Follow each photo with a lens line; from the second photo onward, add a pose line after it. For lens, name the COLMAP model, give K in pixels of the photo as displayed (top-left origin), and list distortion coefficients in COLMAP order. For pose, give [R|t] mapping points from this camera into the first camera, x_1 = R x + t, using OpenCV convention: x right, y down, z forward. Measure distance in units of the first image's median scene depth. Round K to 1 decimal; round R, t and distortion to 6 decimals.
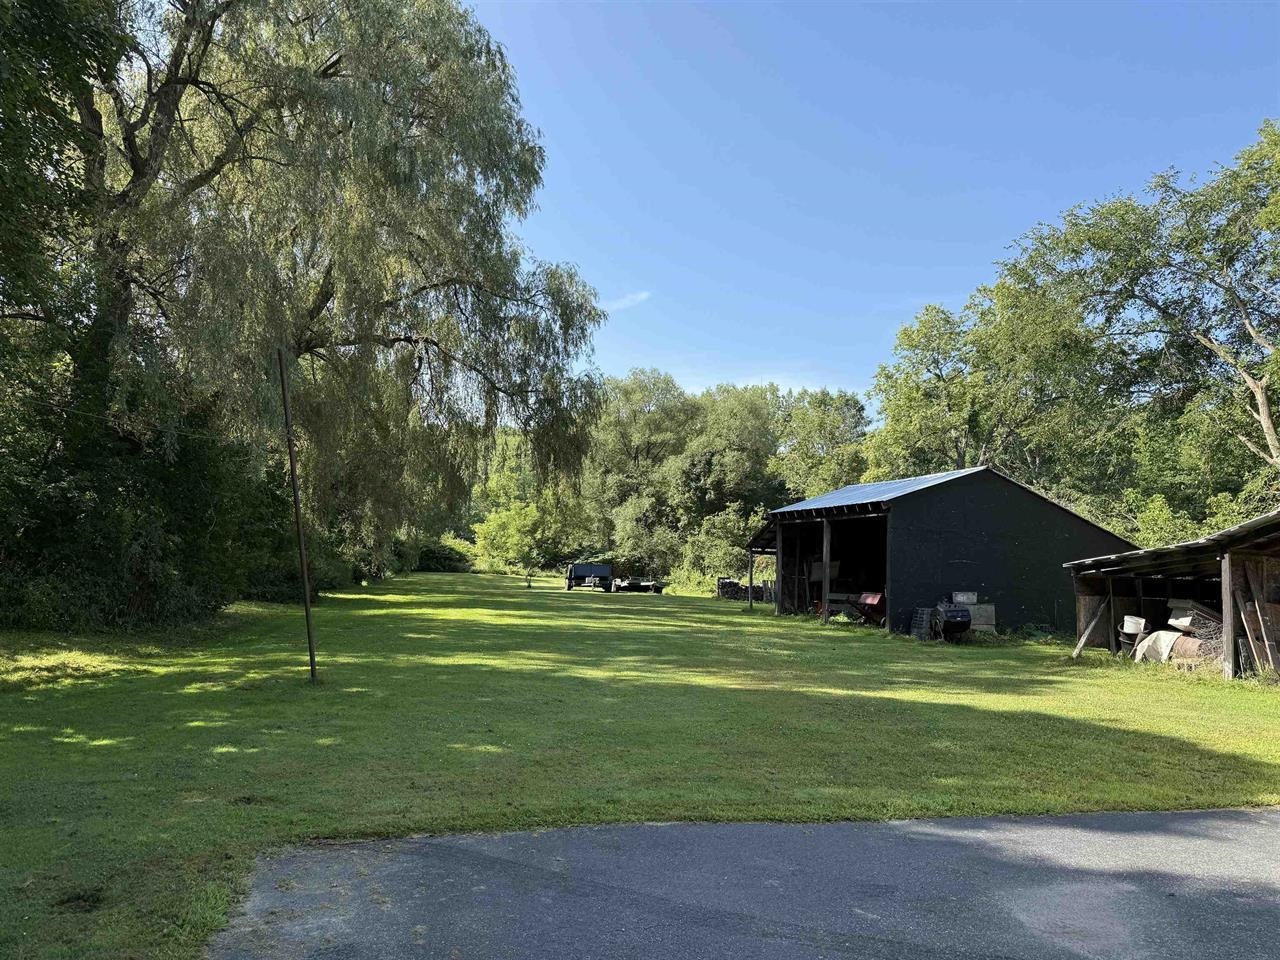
lens RADIAL K [[897.4, 0, 640.0], [0, 897.4, 480.0], [0, 0, 1]] dist [0.195569, -0.345383]
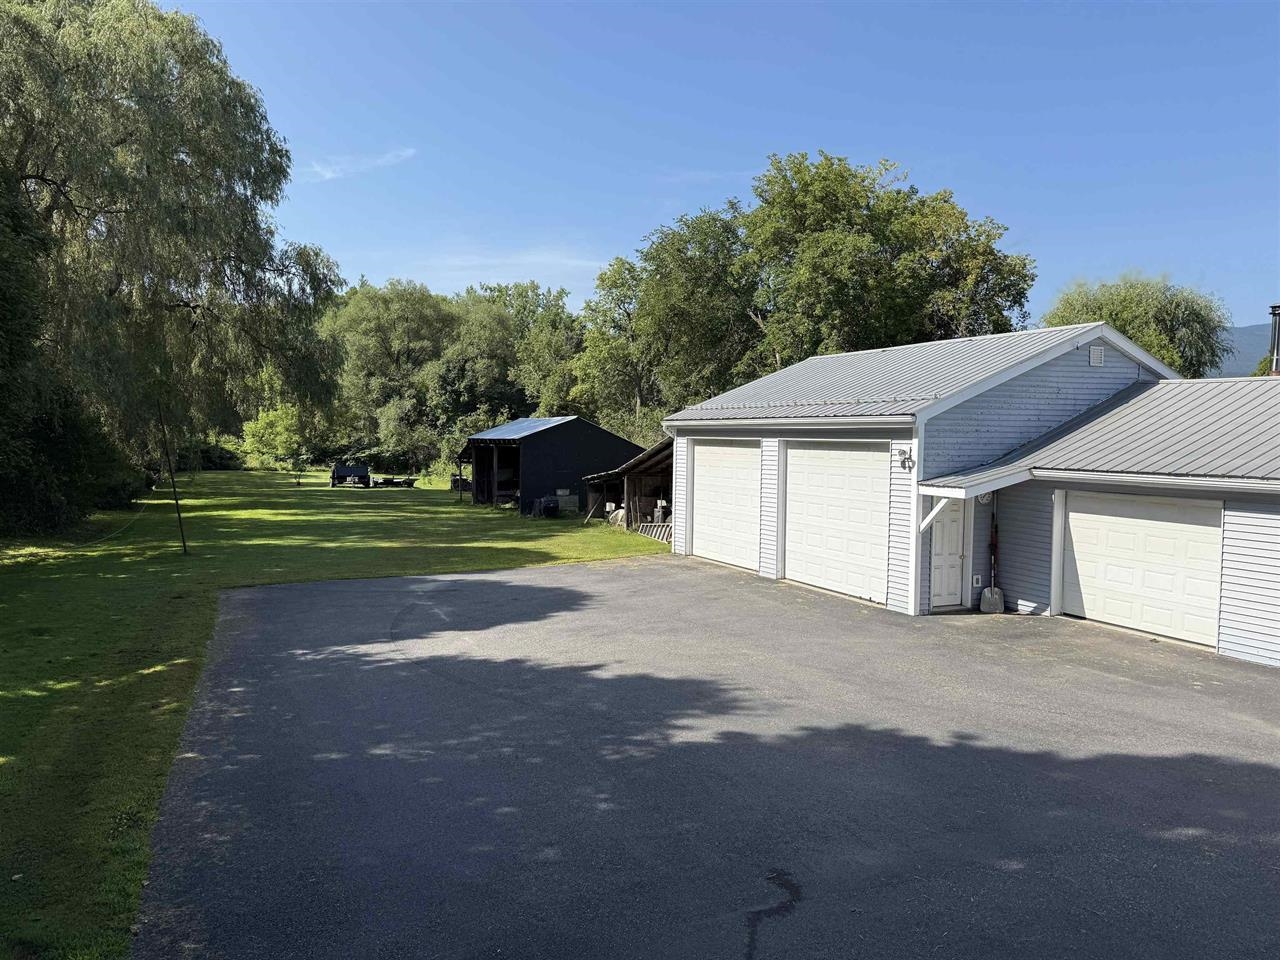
lens RADIAL K [[897.4, 0, 640.0], [0, 897.4, 480.0], [0, 0, 1]] dist [0.195569, -0.345383]
pose [[0.972960, -0.034732, 0.228345, 0.029973], [0.003388, 0.990669, 0.136251, -0.037978], [-0.230947, -0.131794, 0.963999, -0.204826]]
